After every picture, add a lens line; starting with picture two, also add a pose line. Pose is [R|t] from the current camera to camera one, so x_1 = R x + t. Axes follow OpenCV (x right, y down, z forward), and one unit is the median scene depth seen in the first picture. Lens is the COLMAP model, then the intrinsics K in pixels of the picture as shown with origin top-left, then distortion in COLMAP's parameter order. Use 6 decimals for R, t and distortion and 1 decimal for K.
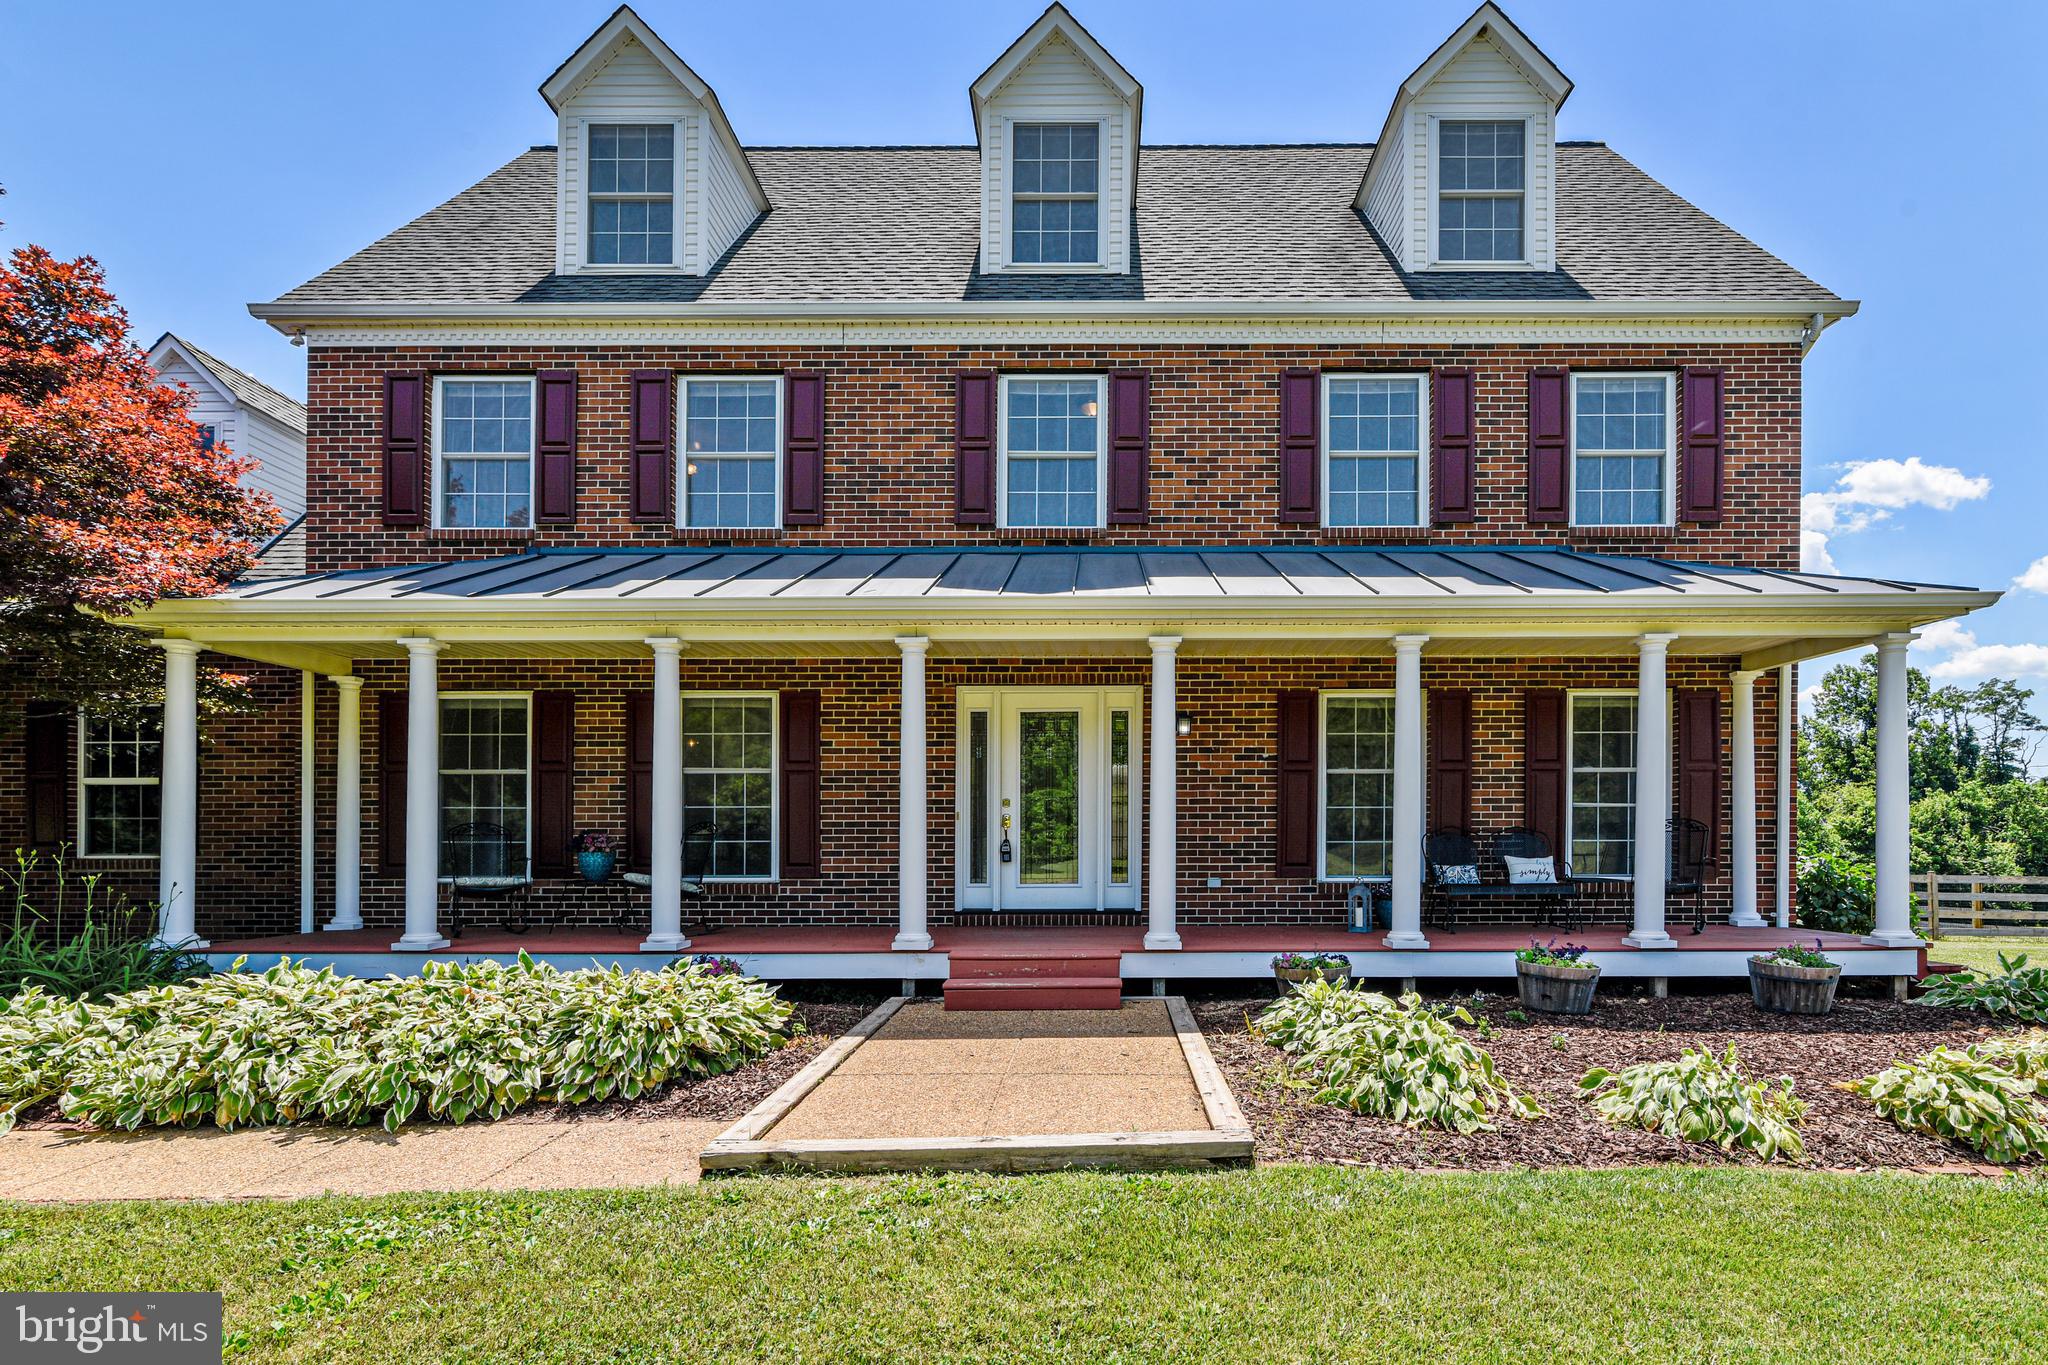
lens RADIAL K [[949.7, 0, 1089.1], [0, 949.7, 820.9], [0, 0, 1]] dist [0.001306, 0.000355]
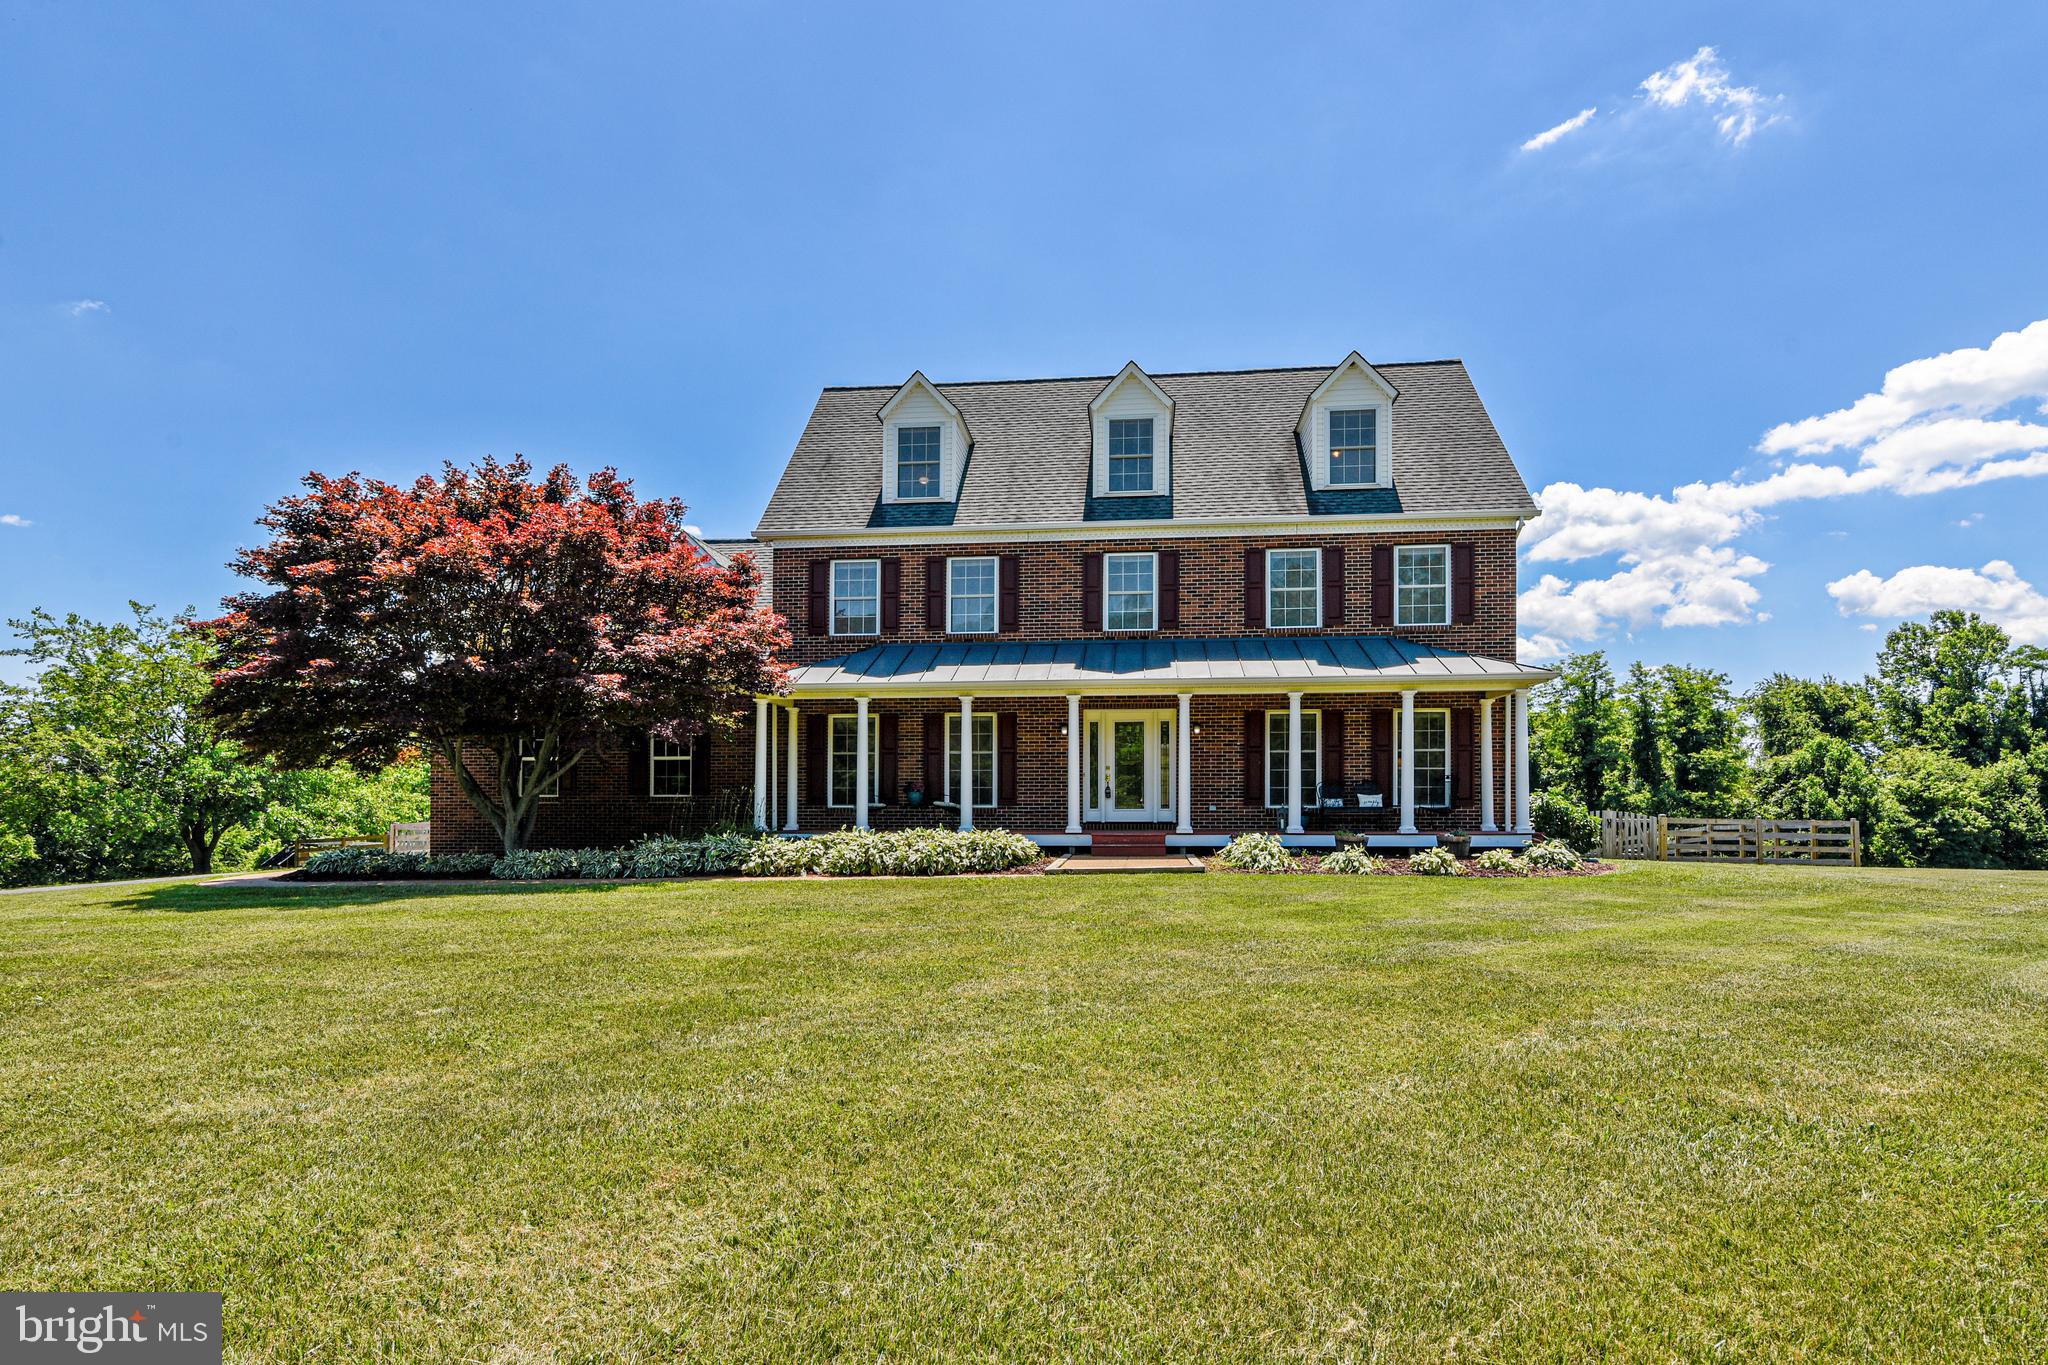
lens RADIAL K [[1061.8, 0, 1022.9], [0, 1061.8, 788.9], [0, 0, 1]] dist [0.001678, 0.000959]
pose [[0.994757, -0.000826, -0.102267, -0.036324], [0.000818, 1.000000, -0.000127, 0.029107], [0.102267, 0.000042, 0.994757, -1.269216]]
